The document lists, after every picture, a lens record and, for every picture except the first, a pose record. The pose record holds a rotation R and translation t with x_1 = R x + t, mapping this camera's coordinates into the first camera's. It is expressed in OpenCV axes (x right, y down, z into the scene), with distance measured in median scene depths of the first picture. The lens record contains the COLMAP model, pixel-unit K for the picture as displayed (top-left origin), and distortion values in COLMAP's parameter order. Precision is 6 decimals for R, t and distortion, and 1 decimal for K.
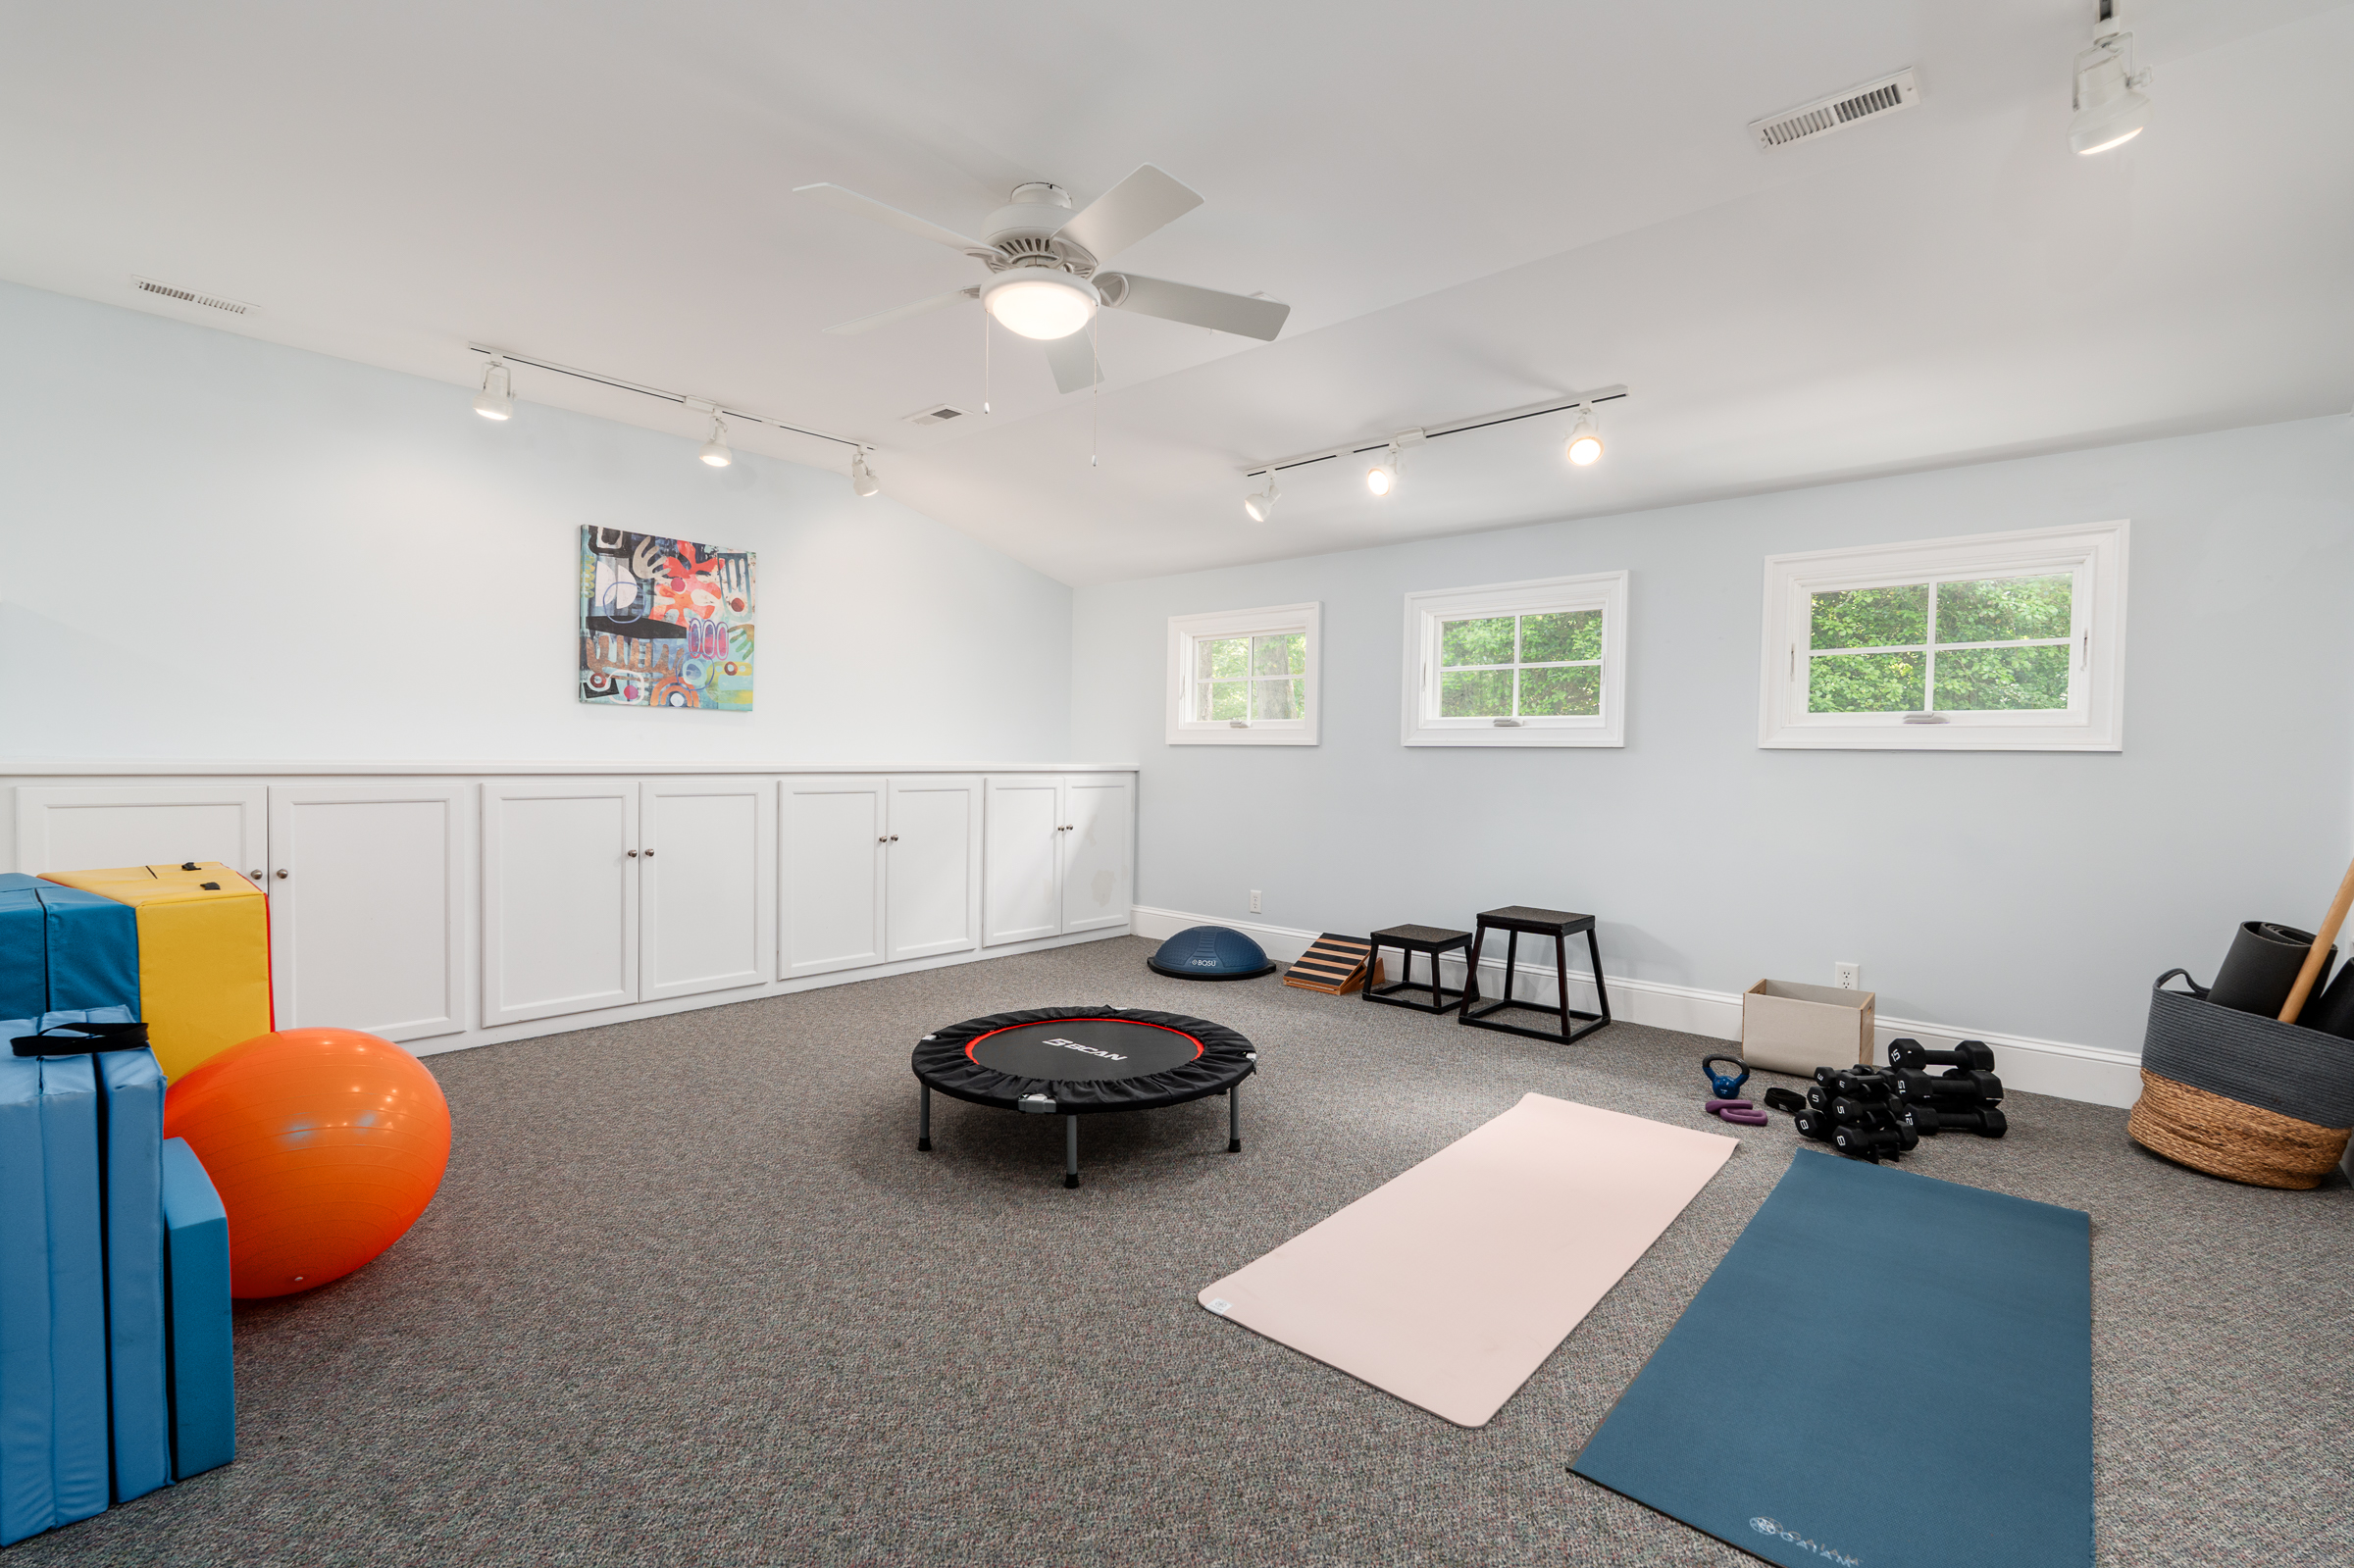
lens RADIAL K [[1038.6, 0, 1177.0], [0, 1038.6, 784.0], [0, 0, 1]] dist [-0.003007, -0.000063]
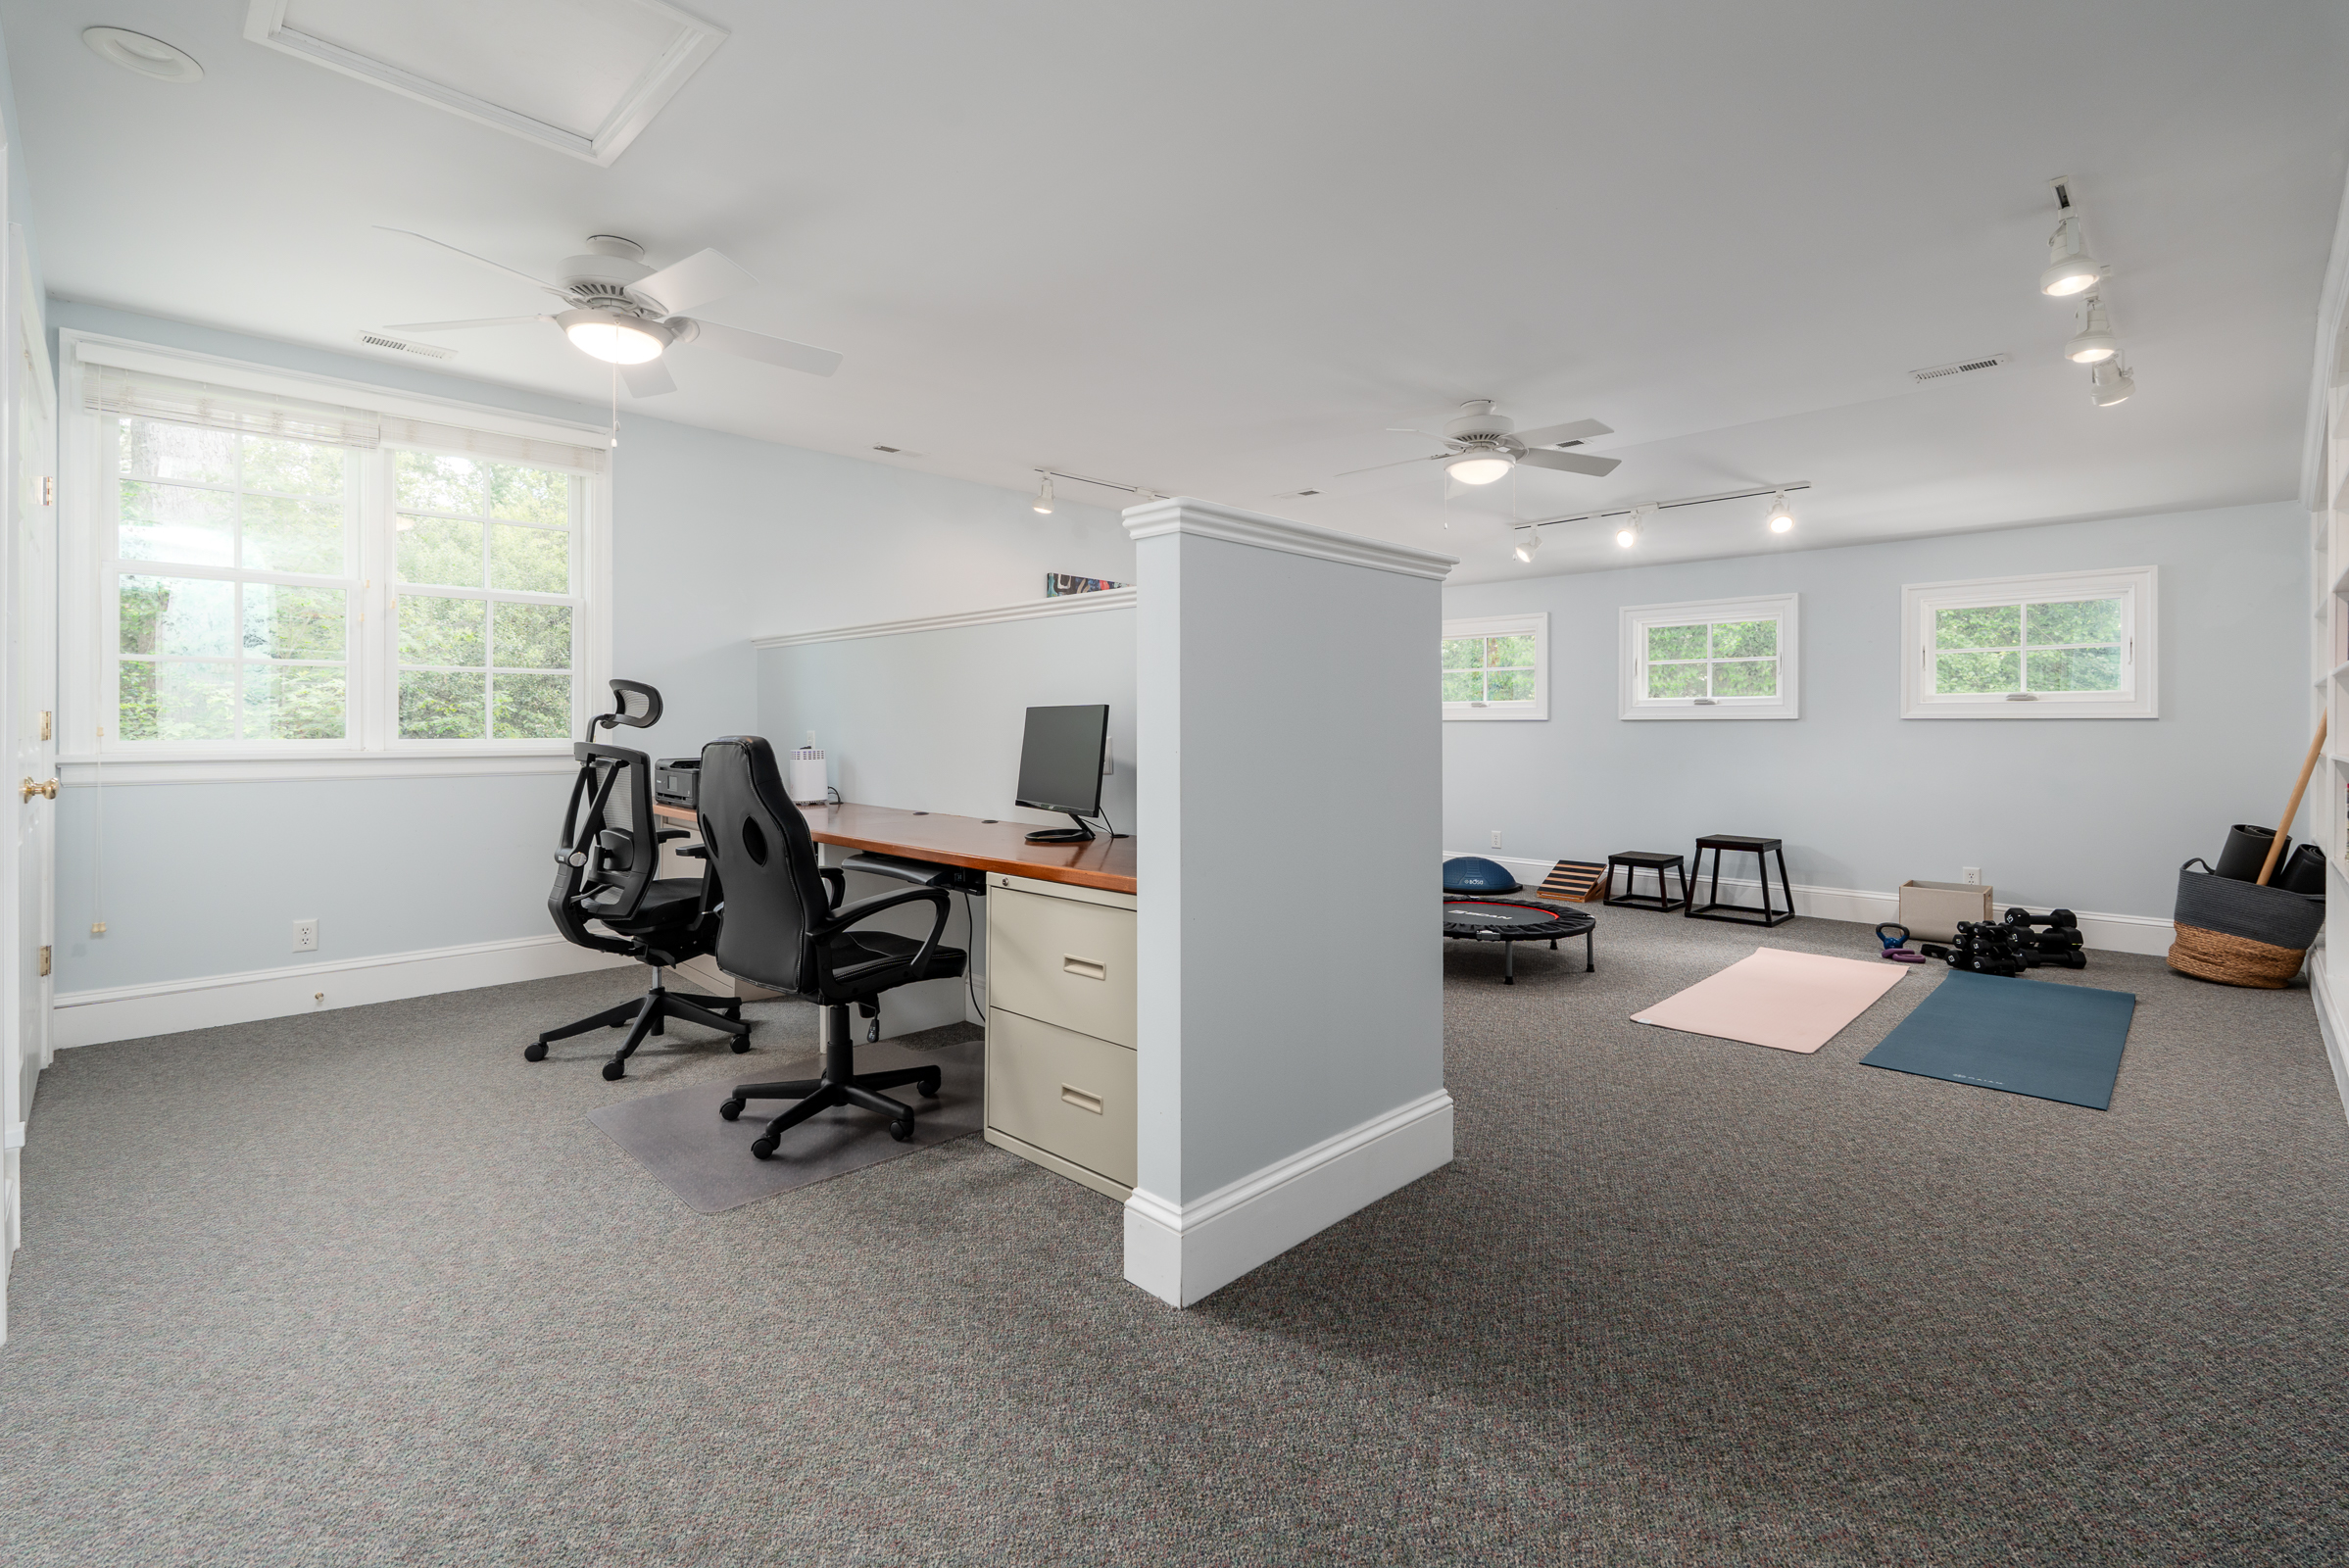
lens RADIAL K [[1043.2, 0, 1191.8], [0, 1043.2, 725.0], [0, 0, 1]] dist [-0.001631, -0.000209]
pose [[0.998795, -0.012434, -0.047478, -0.305446], [0.010938, 0.999440, -0.031629, 0.007950], [0.047845, 0.031071, 0.998371, -0.421324]]
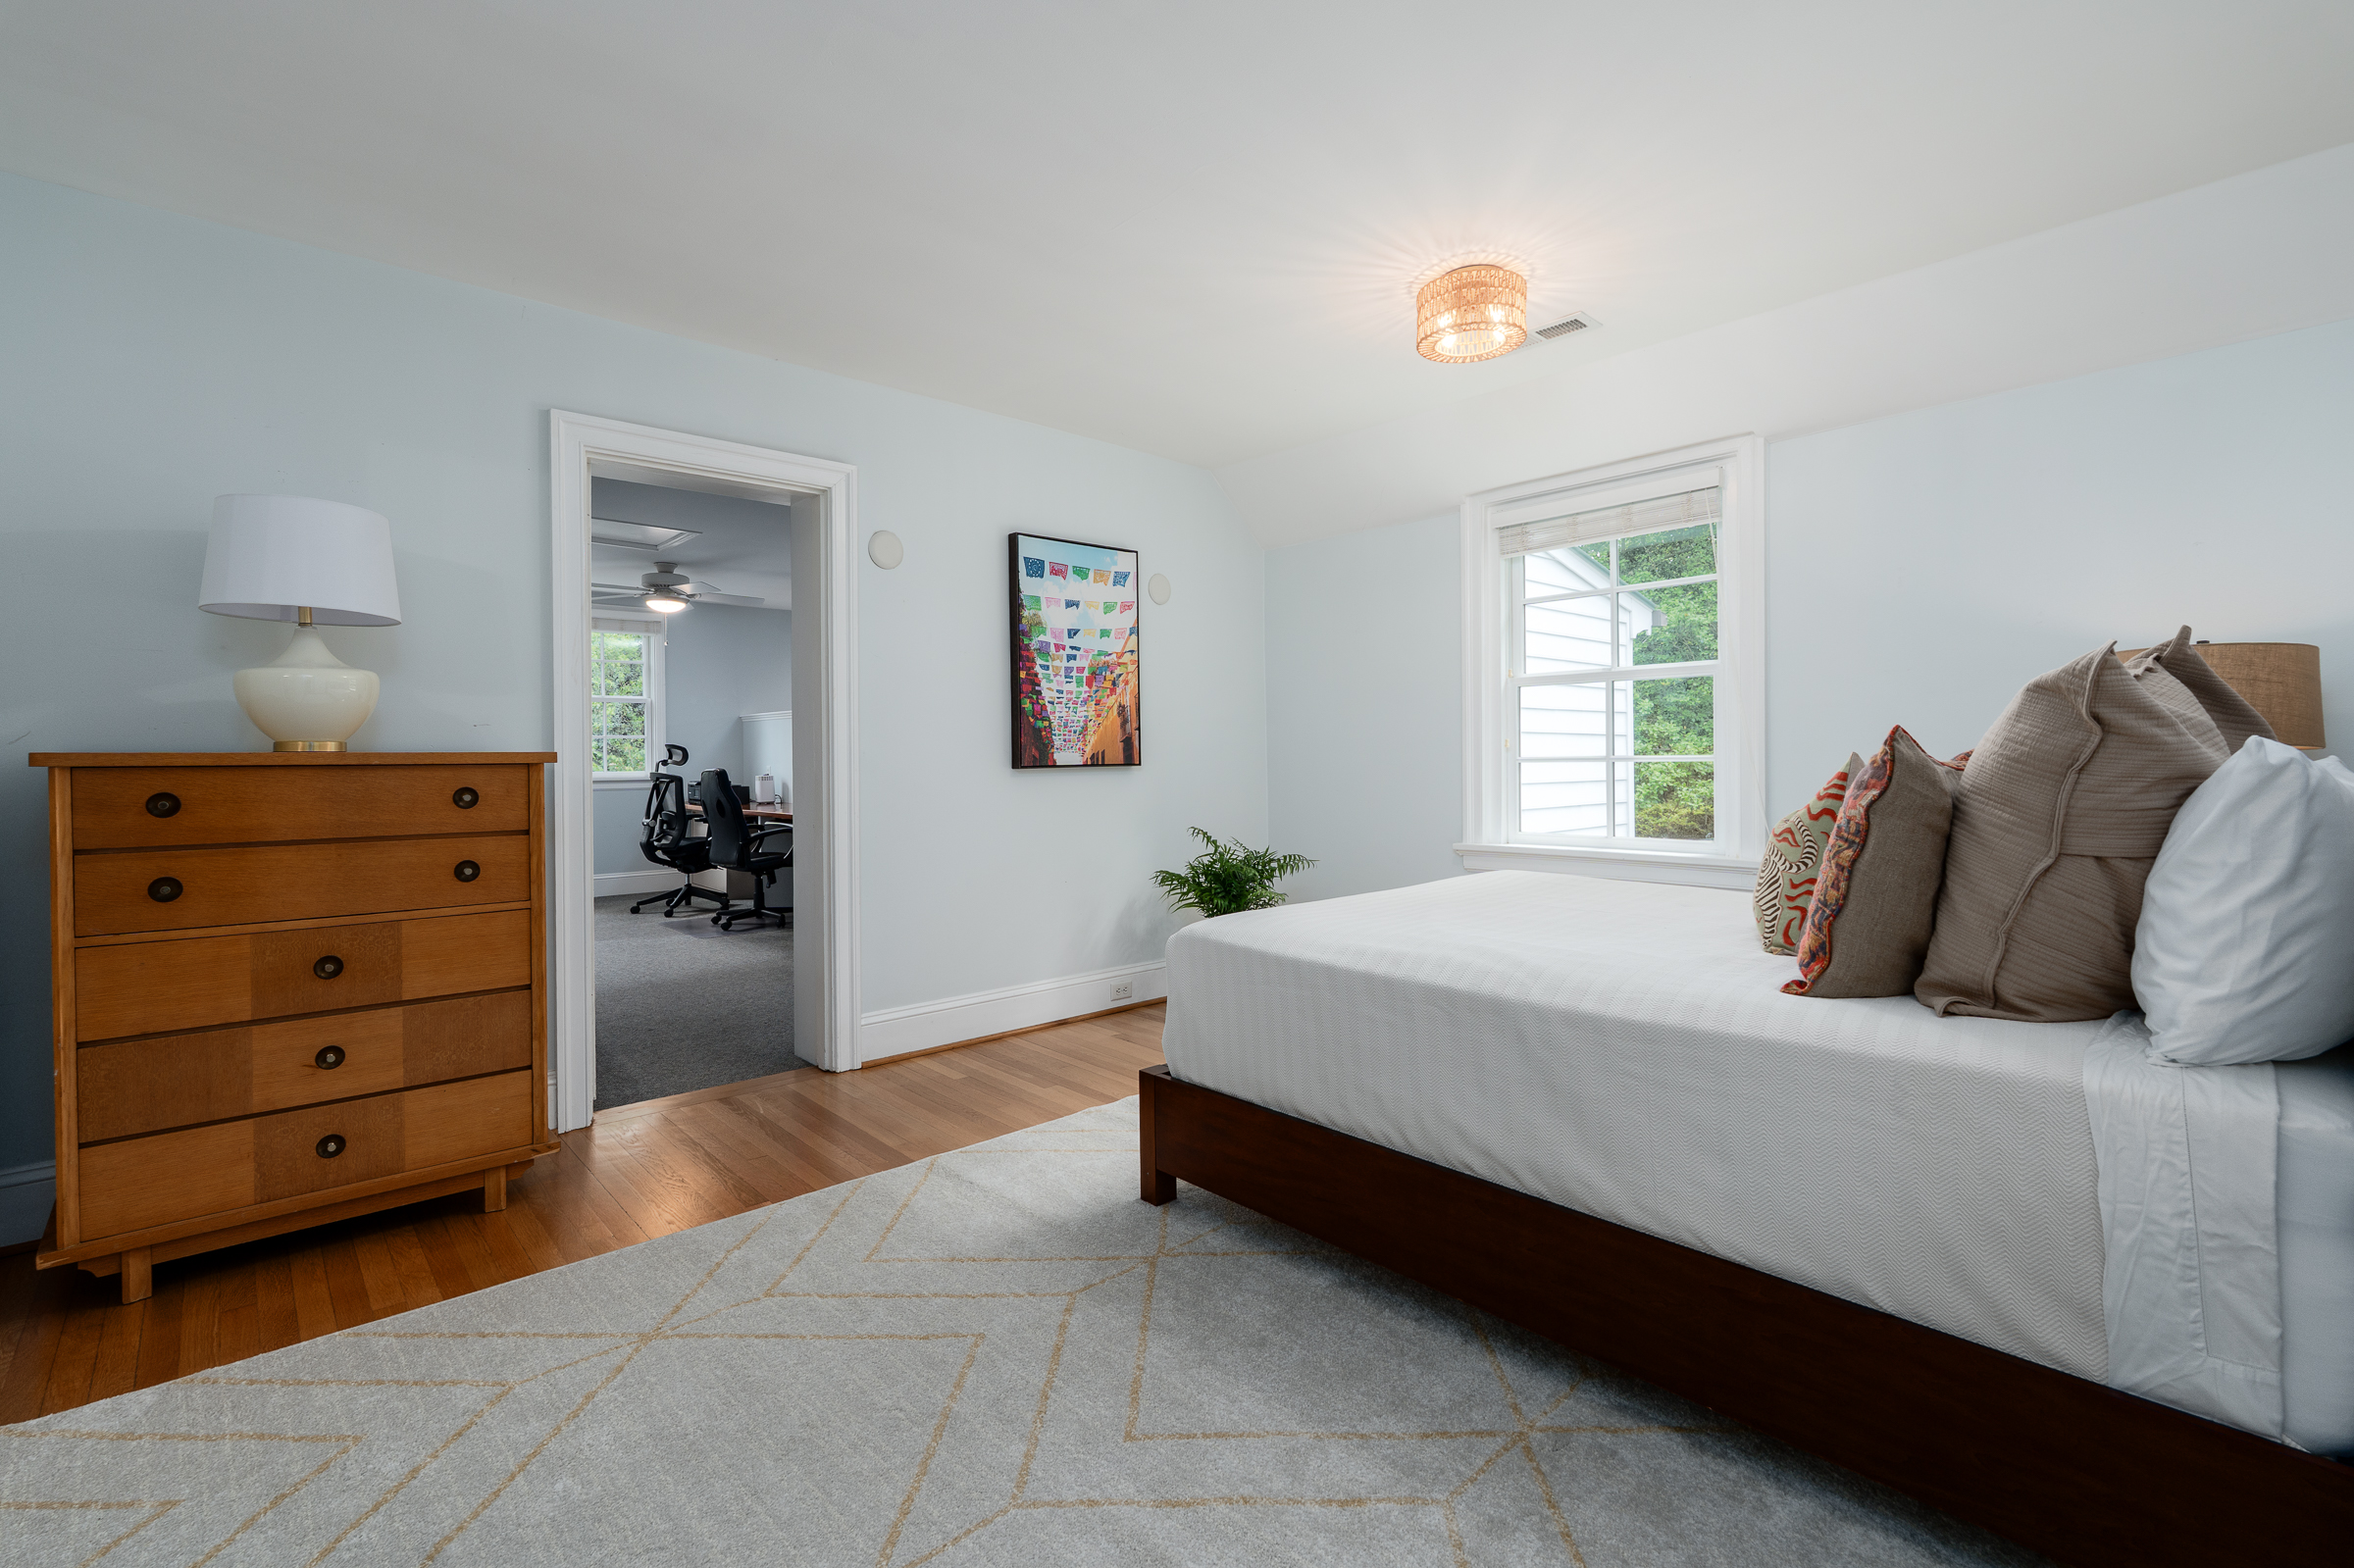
lens RADIAL K [[1038.6, 0, 1177.0], [0, 1038.6, 784.0], [0, 0, 1]] dist [-0.003007, -0.000063]
pose [[0.995880, -0.013580, -0.089653, 0.228164], [0.012868, 0.999881, -0.008508, 0.036958], [0.089758, 0.007319, 0.995937, -1.311666]]
